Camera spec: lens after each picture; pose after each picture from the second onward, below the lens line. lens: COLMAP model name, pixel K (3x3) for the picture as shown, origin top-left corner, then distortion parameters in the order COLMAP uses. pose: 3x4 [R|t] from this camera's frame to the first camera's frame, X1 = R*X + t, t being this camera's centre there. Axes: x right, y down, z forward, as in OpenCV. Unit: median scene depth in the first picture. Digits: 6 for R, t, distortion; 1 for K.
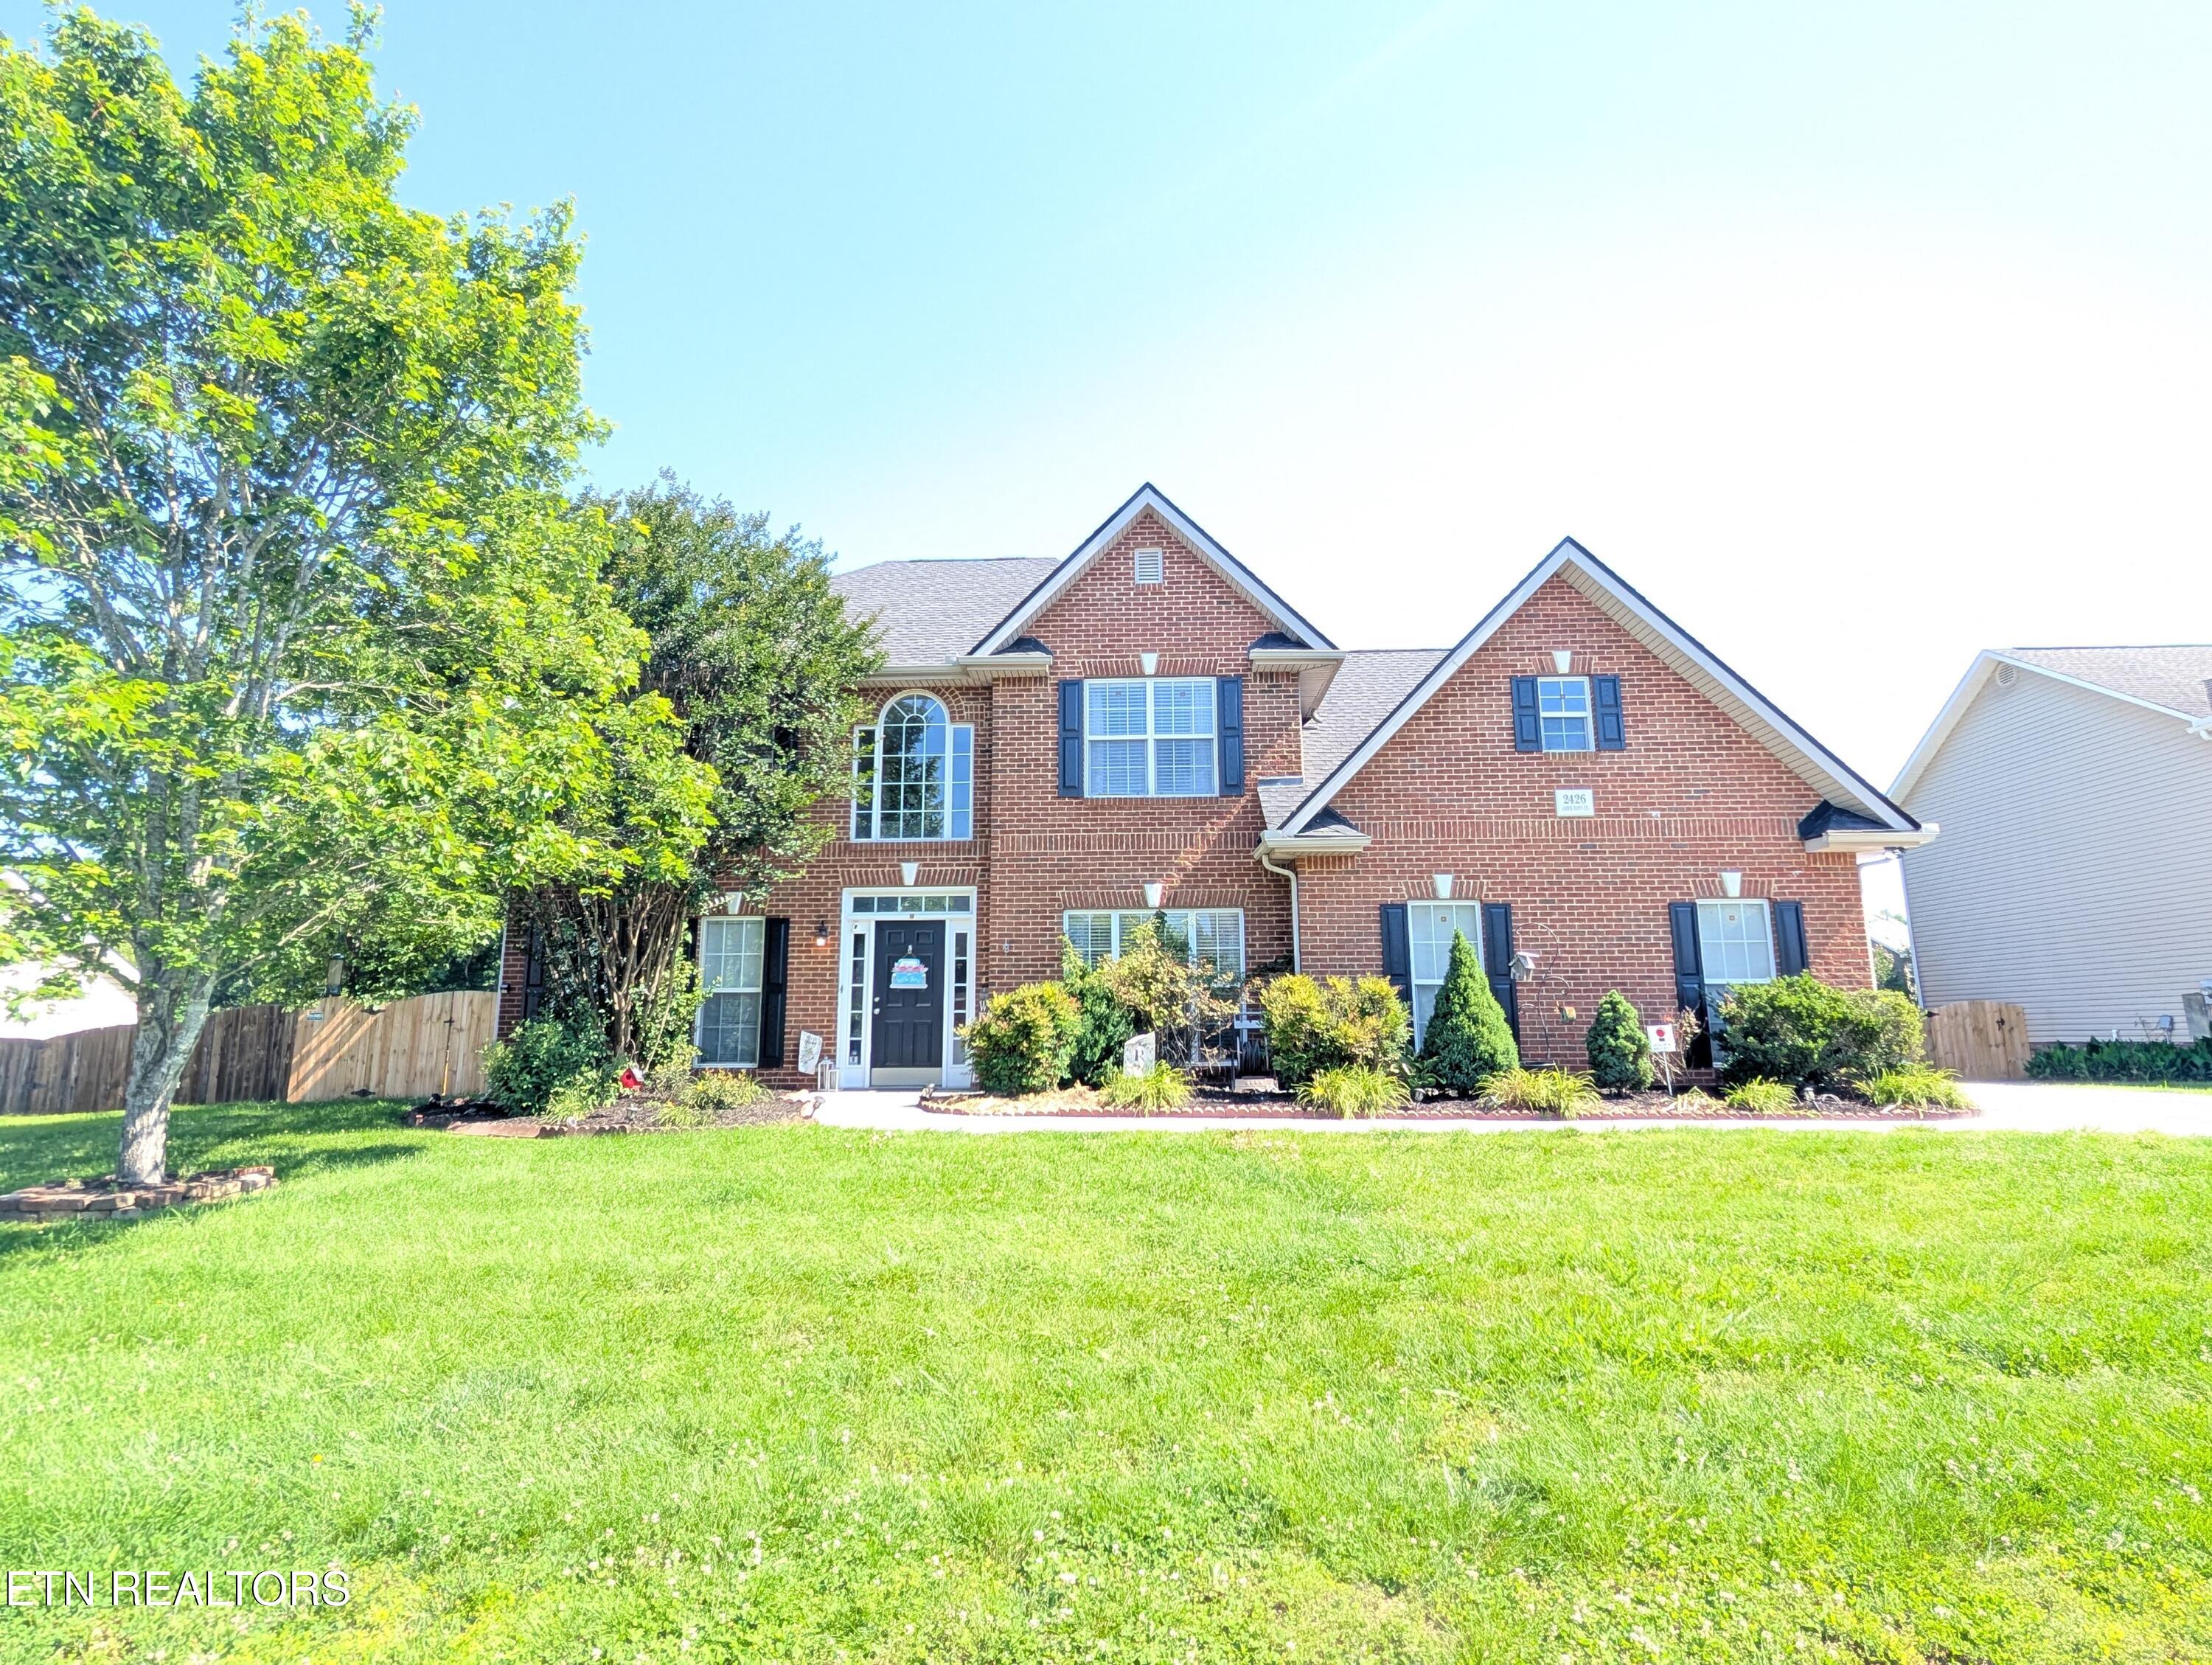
lens RADIAL K [[842.6, 0, 1108.6], [0, 842.6, 844.0], [0, 0, 1]] dist [-0.000370, 0.000147]
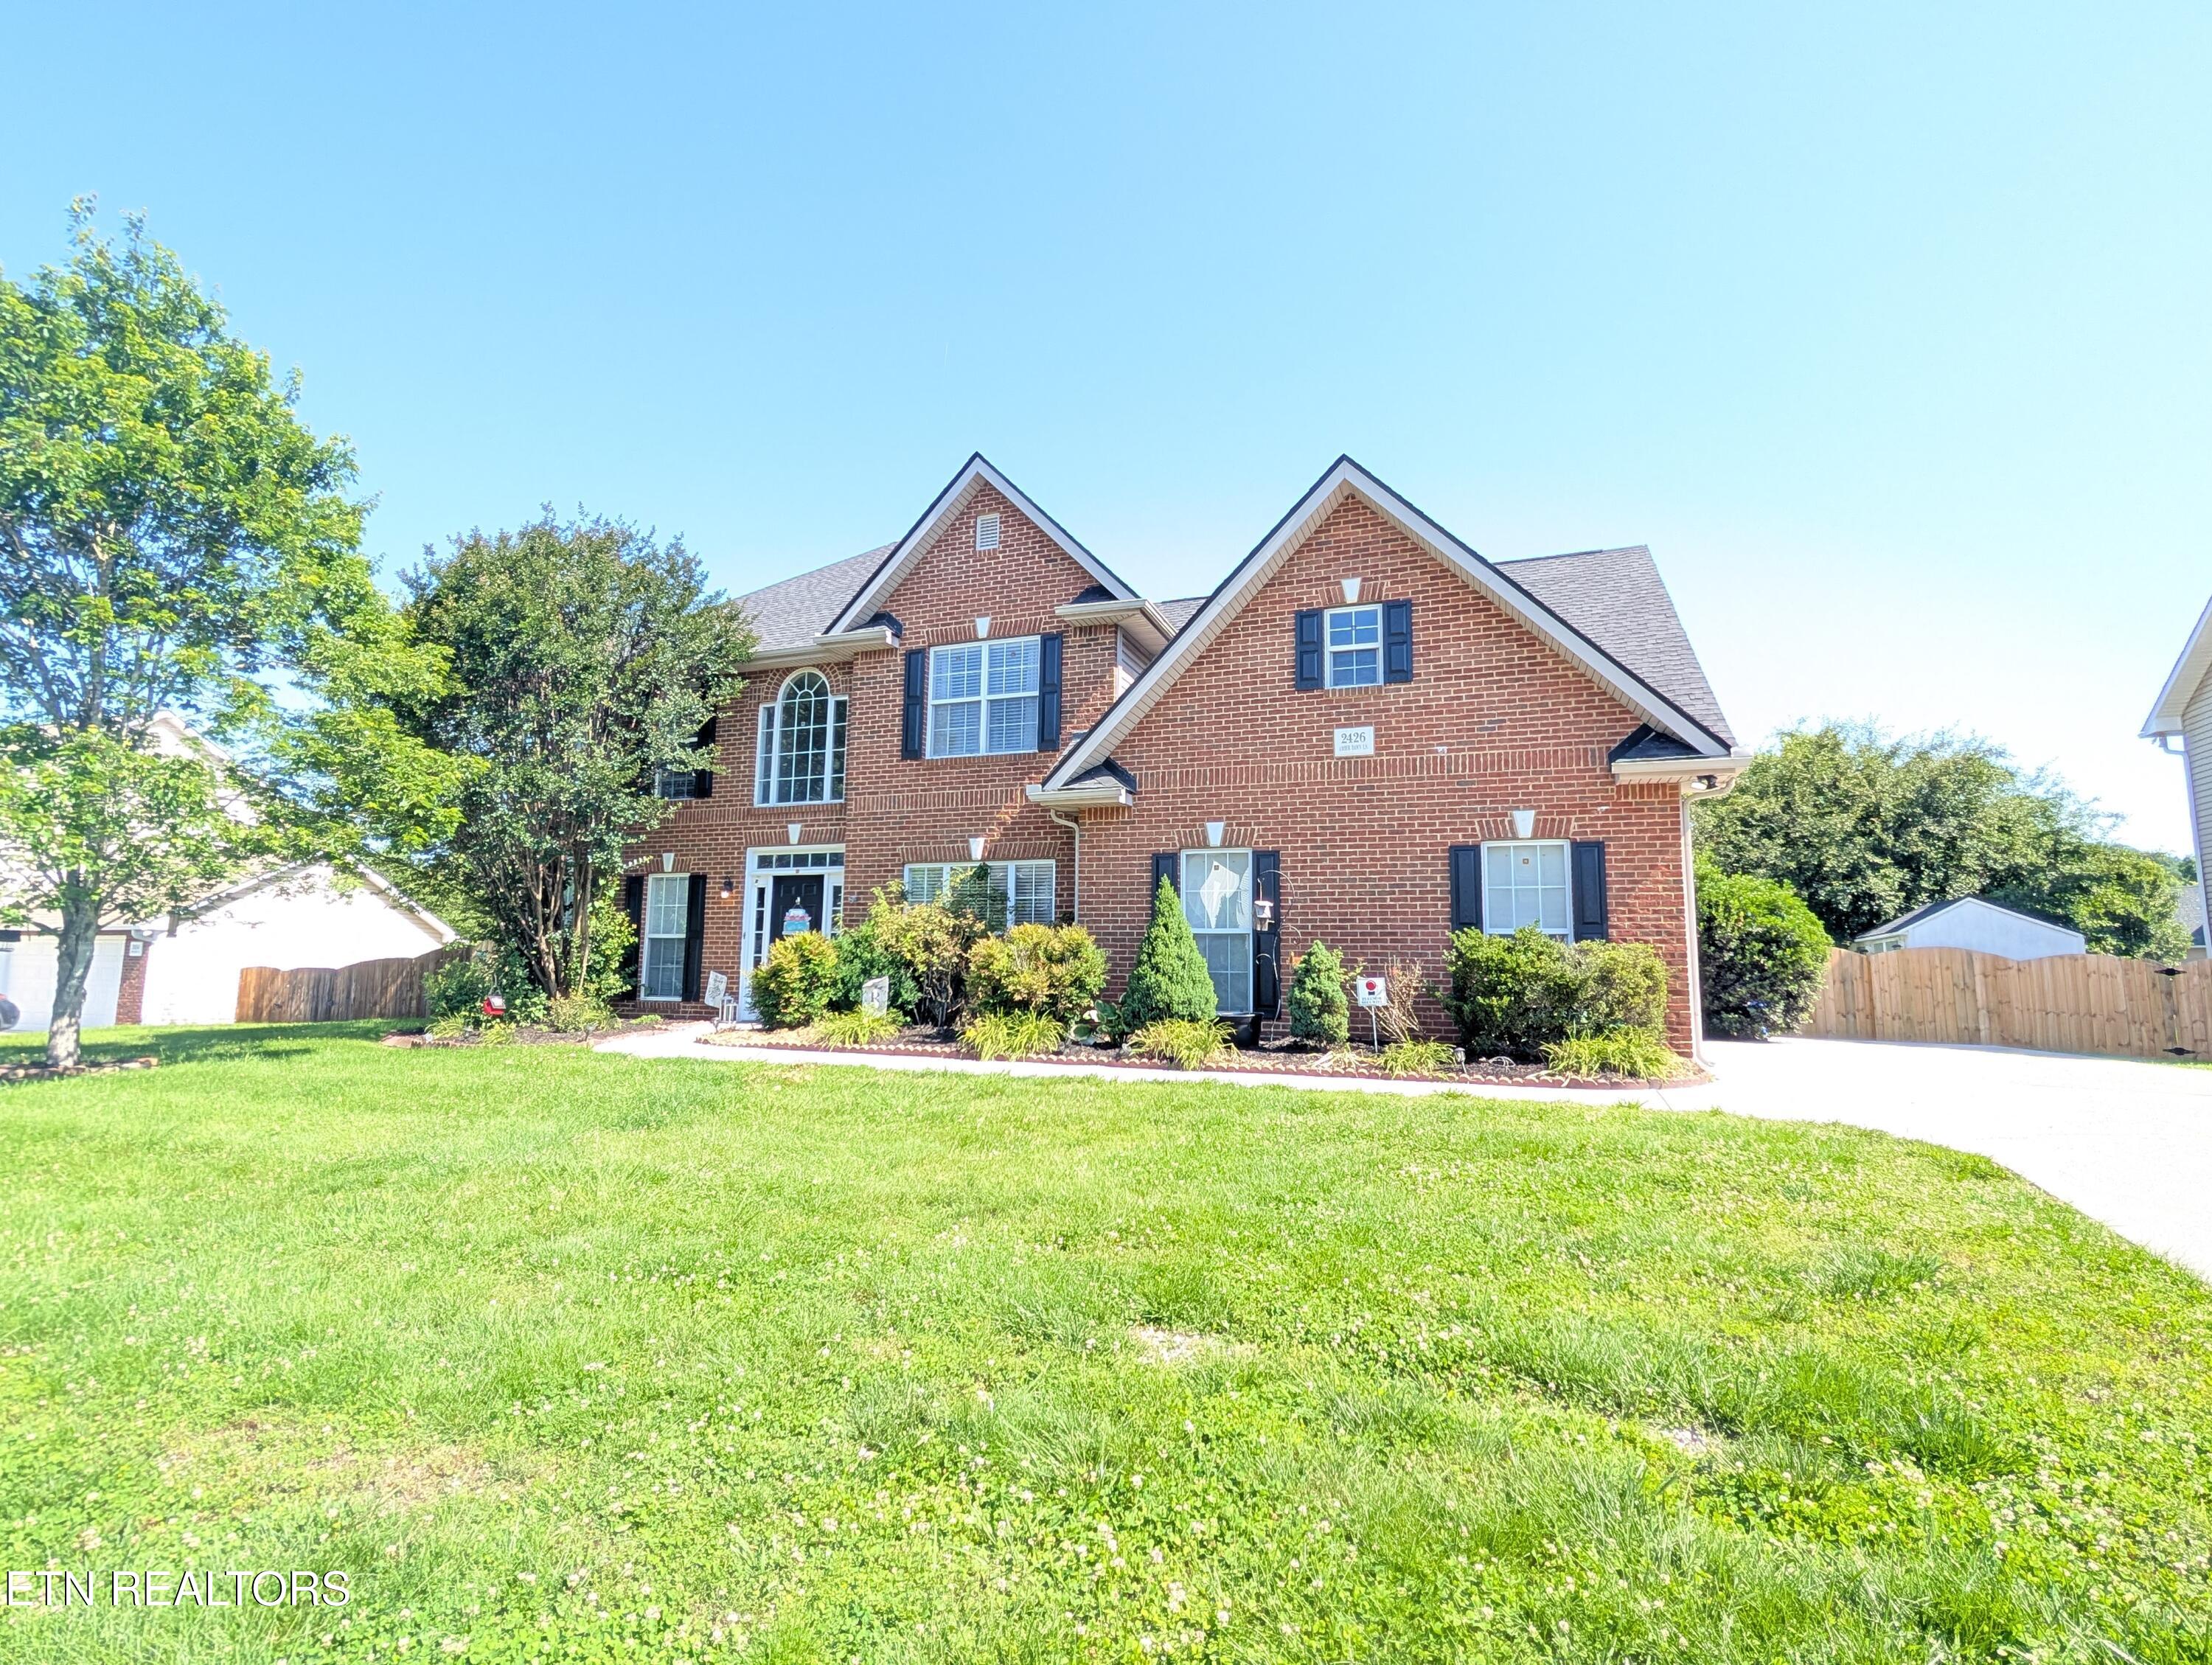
lens RADIAL K [[842.6, 0, 1125.3], [0, 842.6, 820.8], [0, 0, 1]] dist [-0.000370, 0.000147]
pose [[0.967547, -0.030107, -0.250889, 0.491071], [0.039396, 0.998709, 0.032083, -0.001018], [0.249599, -0.040925, 0.967484, 0.021825]]
